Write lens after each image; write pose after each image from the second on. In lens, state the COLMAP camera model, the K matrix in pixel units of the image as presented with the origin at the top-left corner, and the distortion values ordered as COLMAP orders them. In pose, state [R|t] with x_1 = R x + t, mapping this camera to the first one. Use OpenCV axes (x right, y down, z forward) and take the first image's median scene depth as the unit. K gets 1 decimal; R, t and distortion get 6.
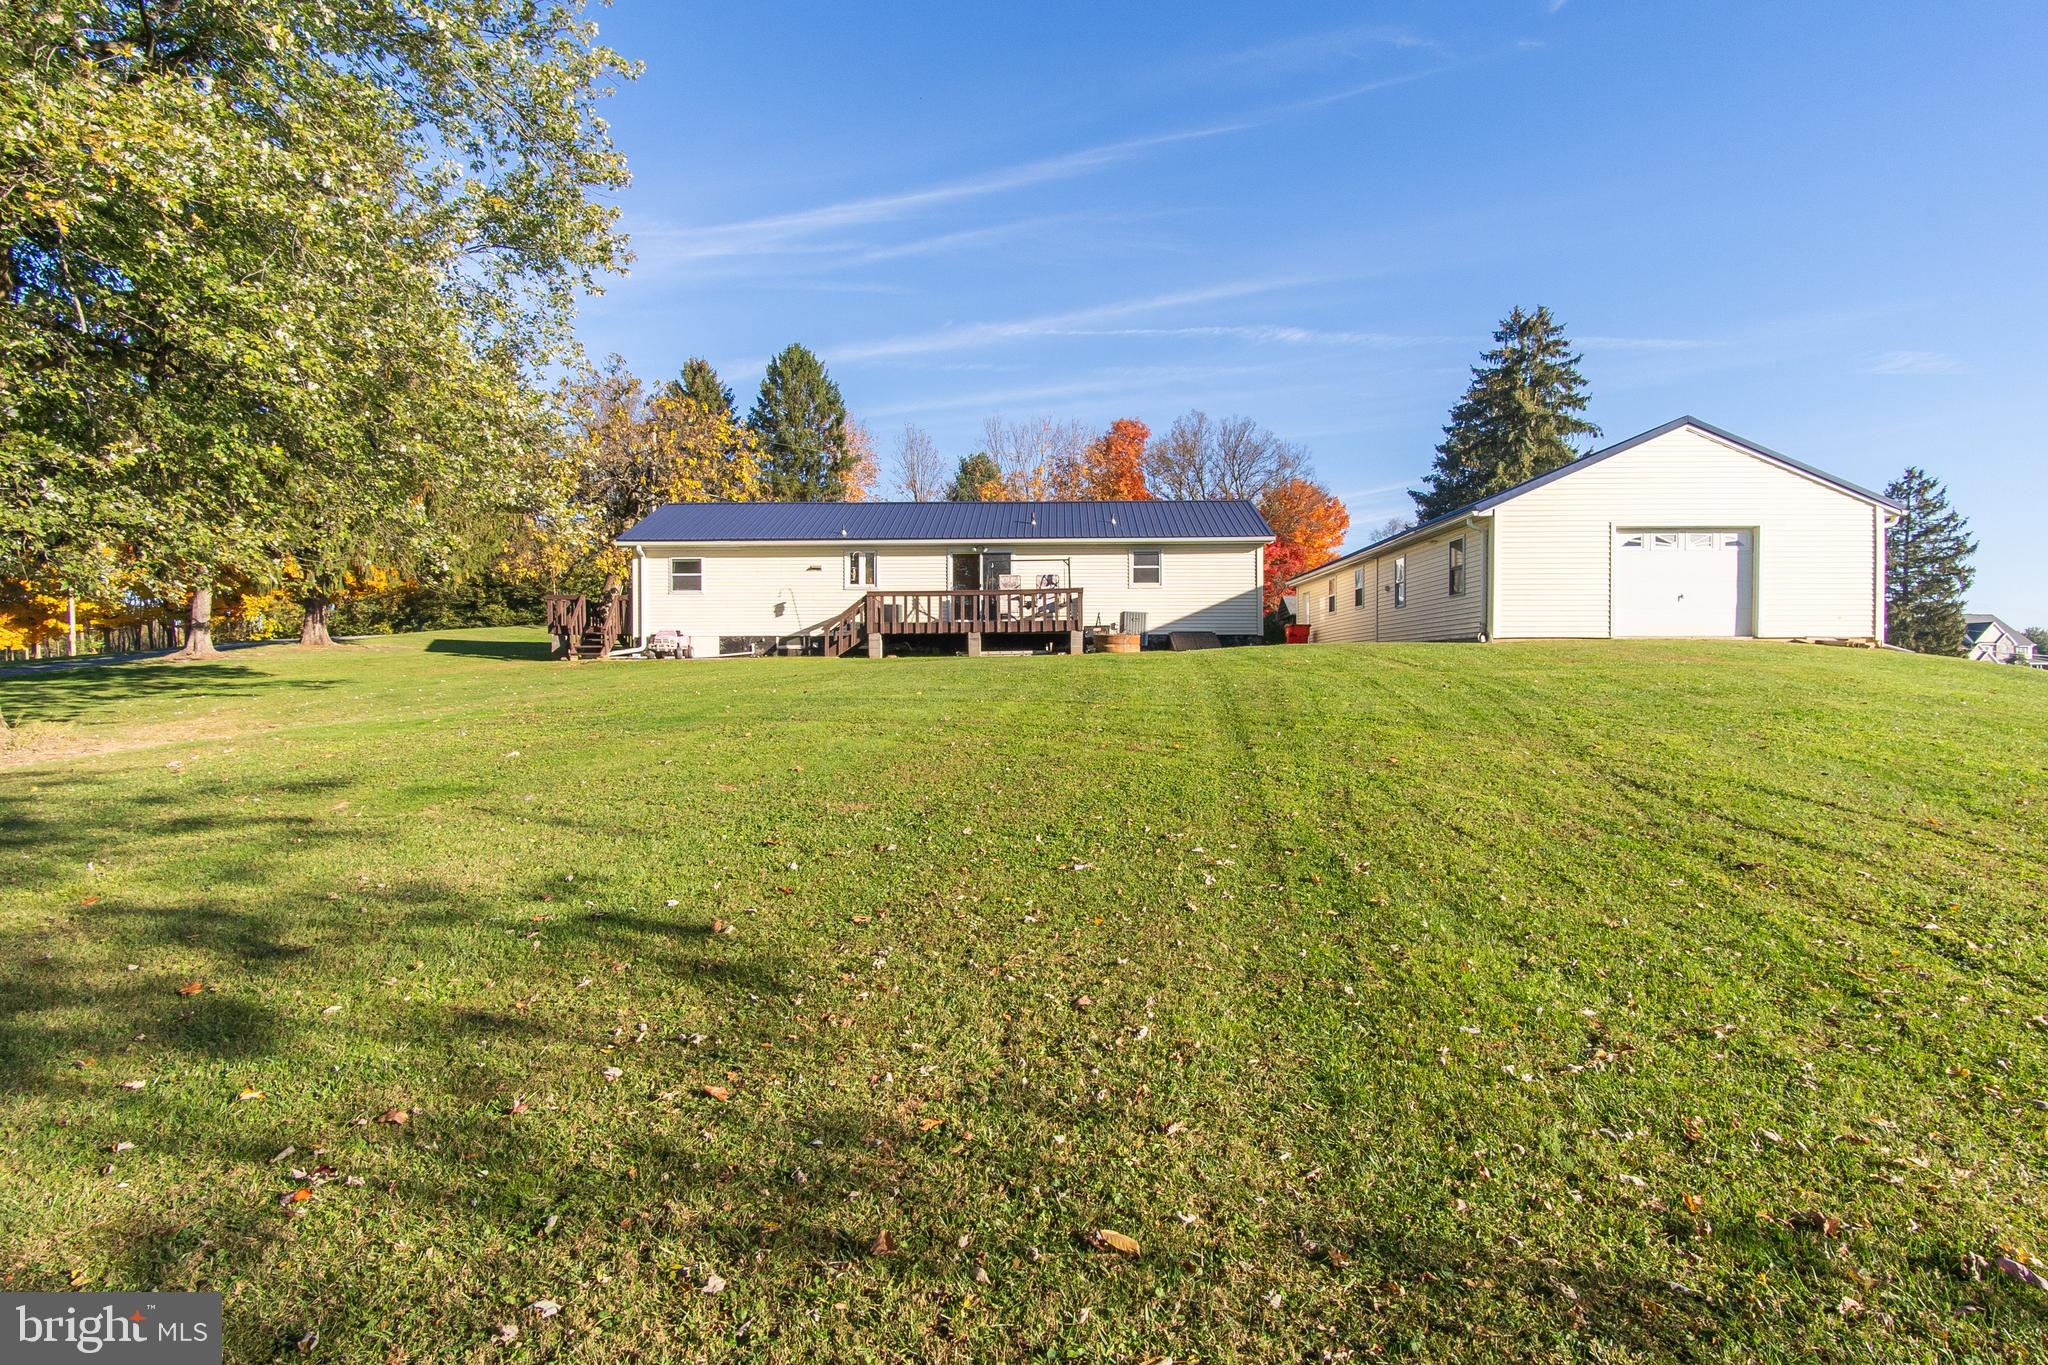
lens RADIAL K [[1099.0, 0, 1024.0], [0, 1099.0, 682.5], [0, 0, 1]] dist [0.039906, -0.000469]
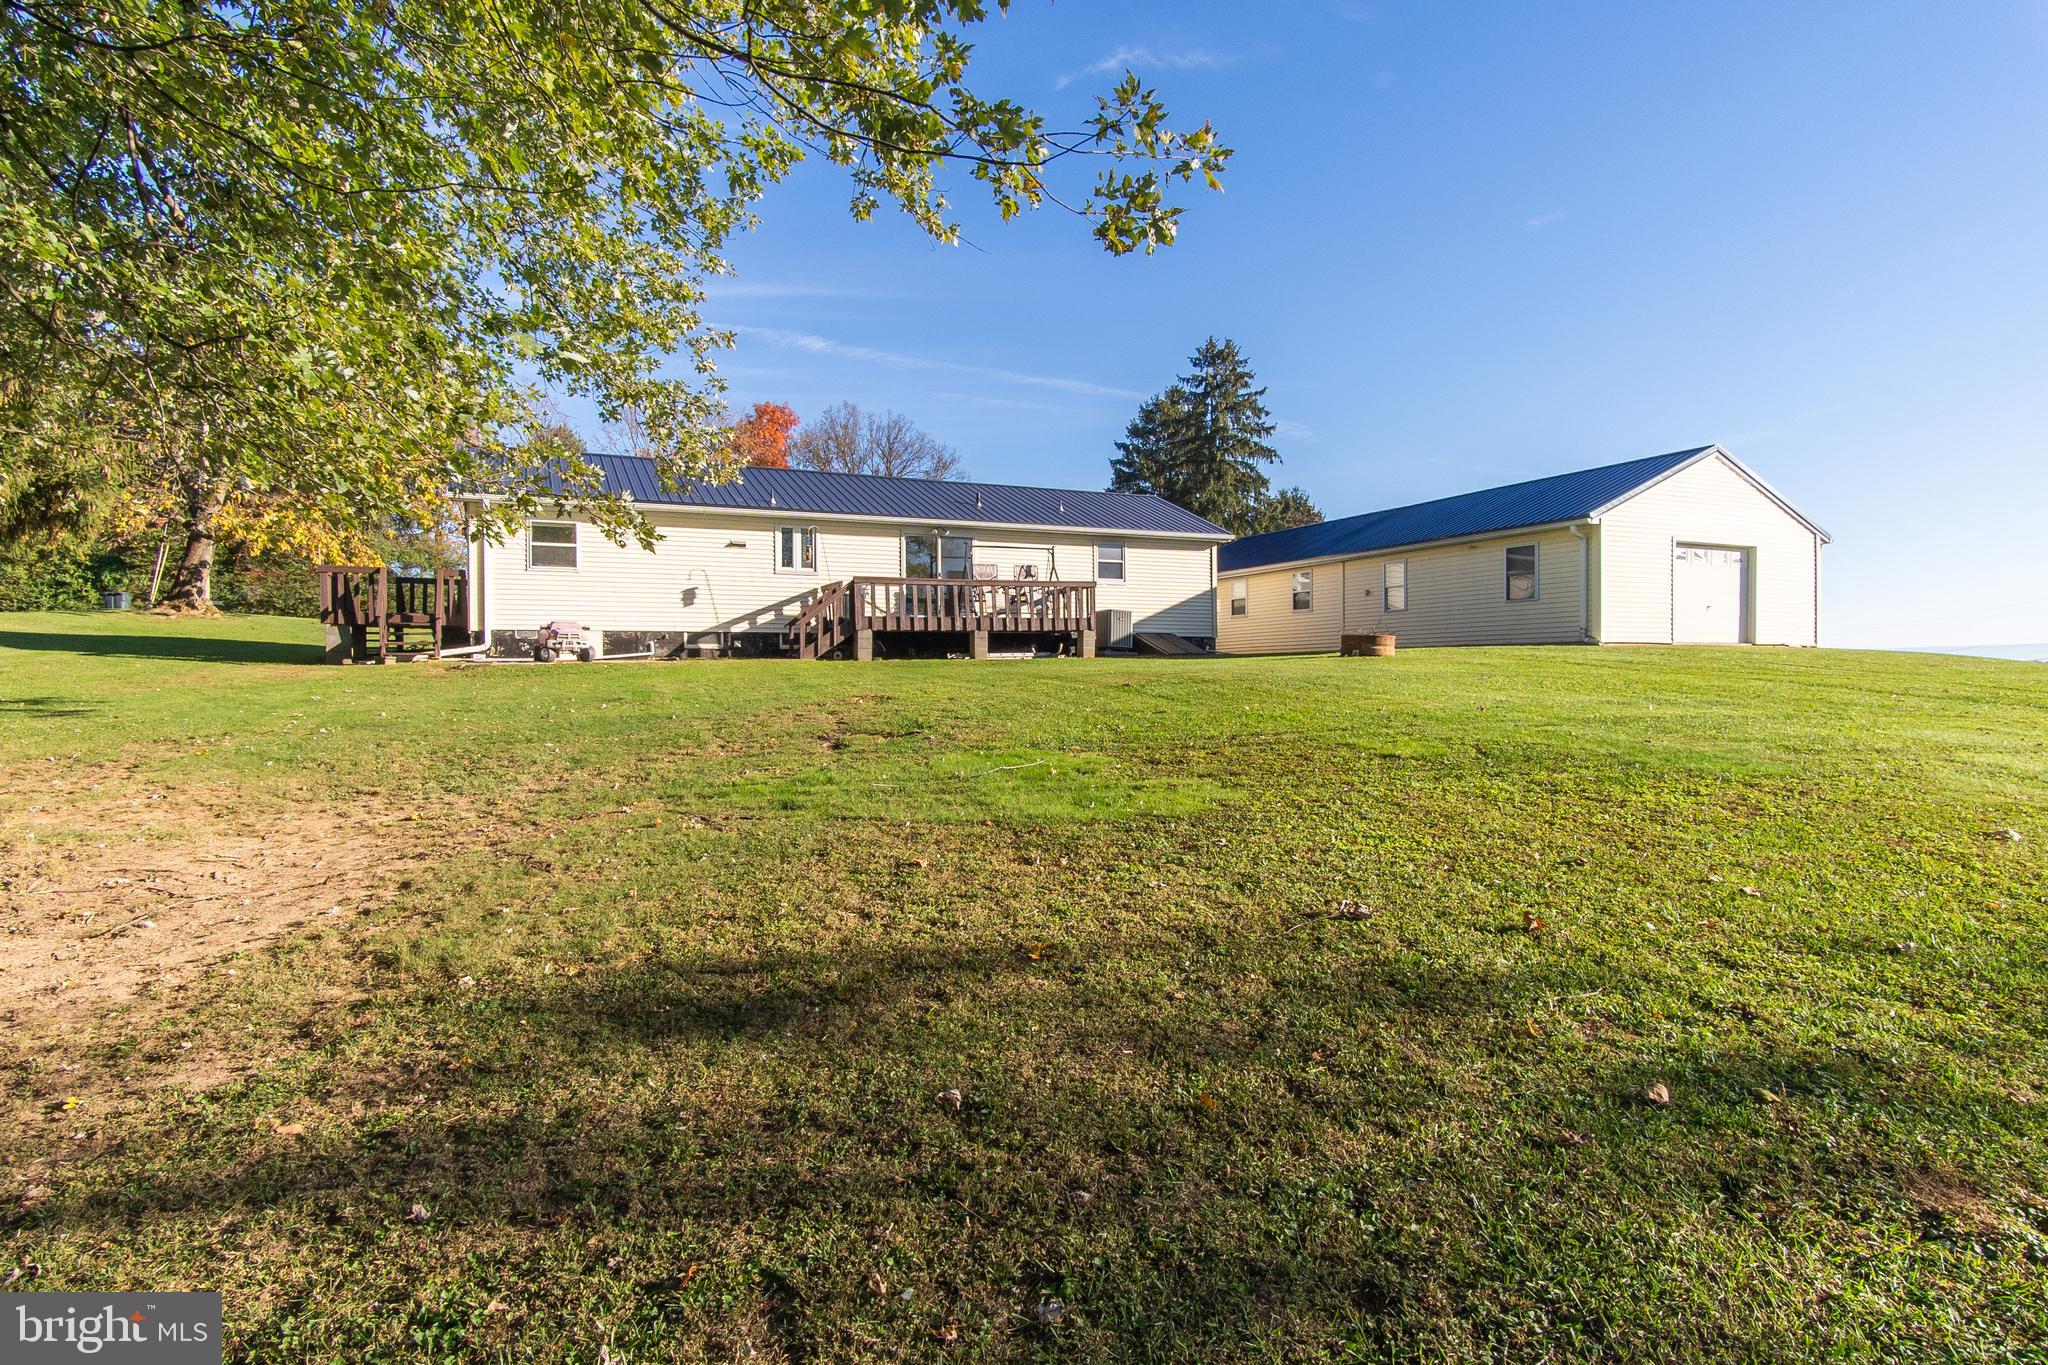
lens RADIAL K [[1099.0, 0, 1024.0], [0, 1099.0, 682.5], [0, 0, 1]] dist [0.039906, -0.000469]
pose [[0.895772, -0.006564, 0.444466, -0.352350], [0.007911, 0.999968, -0.001176, -0.004627], [-0.444444, 0.004570, 0.895795, 0.218617]]
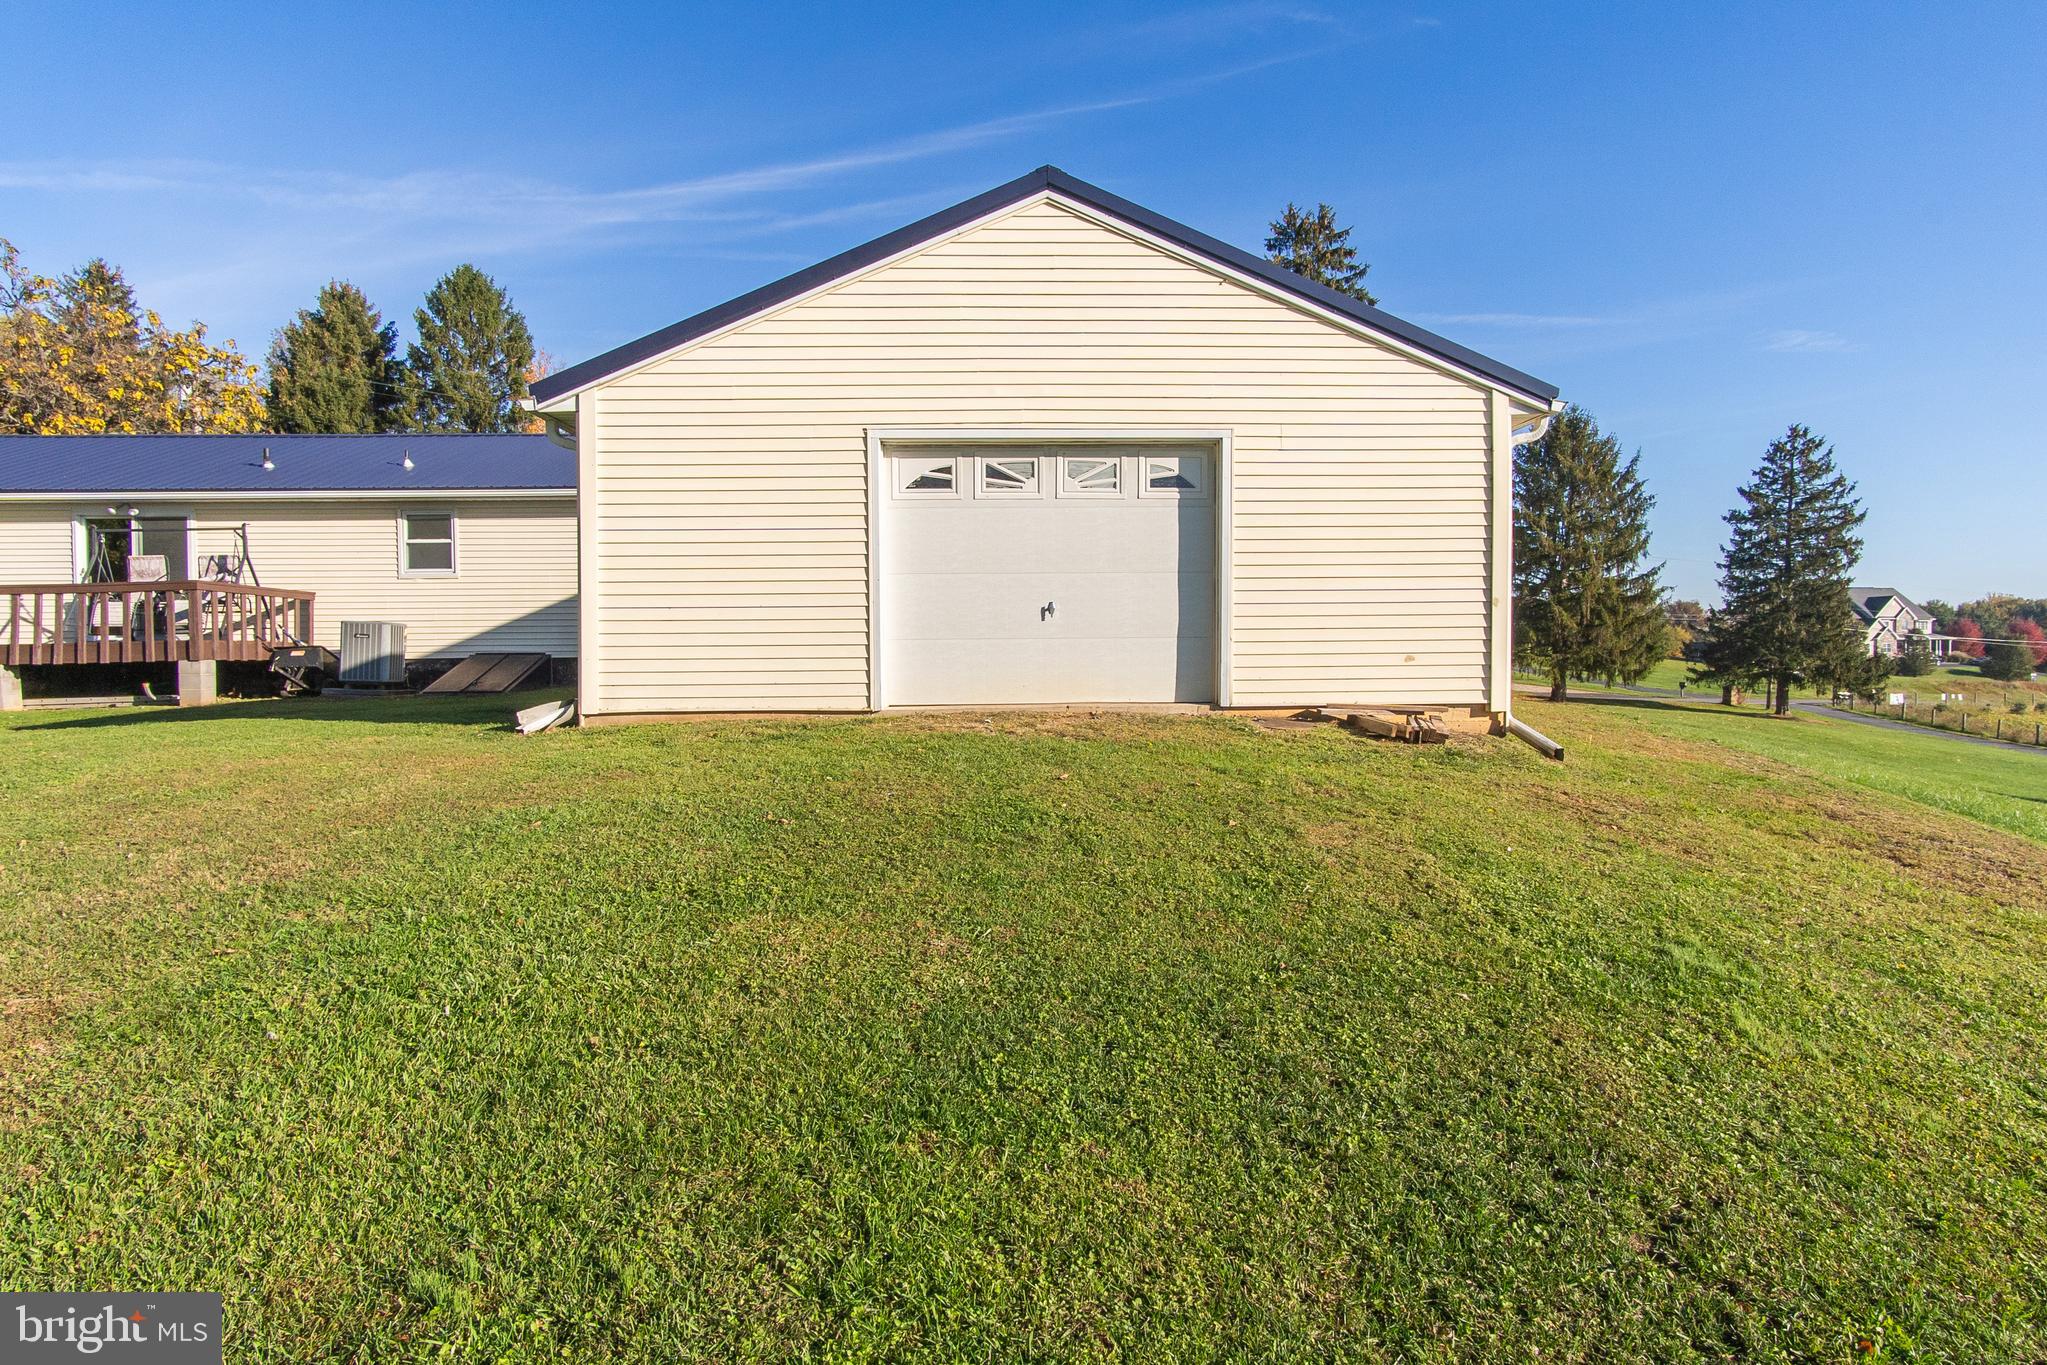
lens RADIAL K [[1040.5, 0, 1023.5], [0, 1040.5, 682.5], [0, 0, 1]] dist [0.013301, 0.000758]
pose [[0.999906, -0.007307, 0.011592, 0.400455], [0.006965, 0.999547, 0.029267, -0.042793], [-0.011800, -0.029183, 0.999504, 0.424982]]
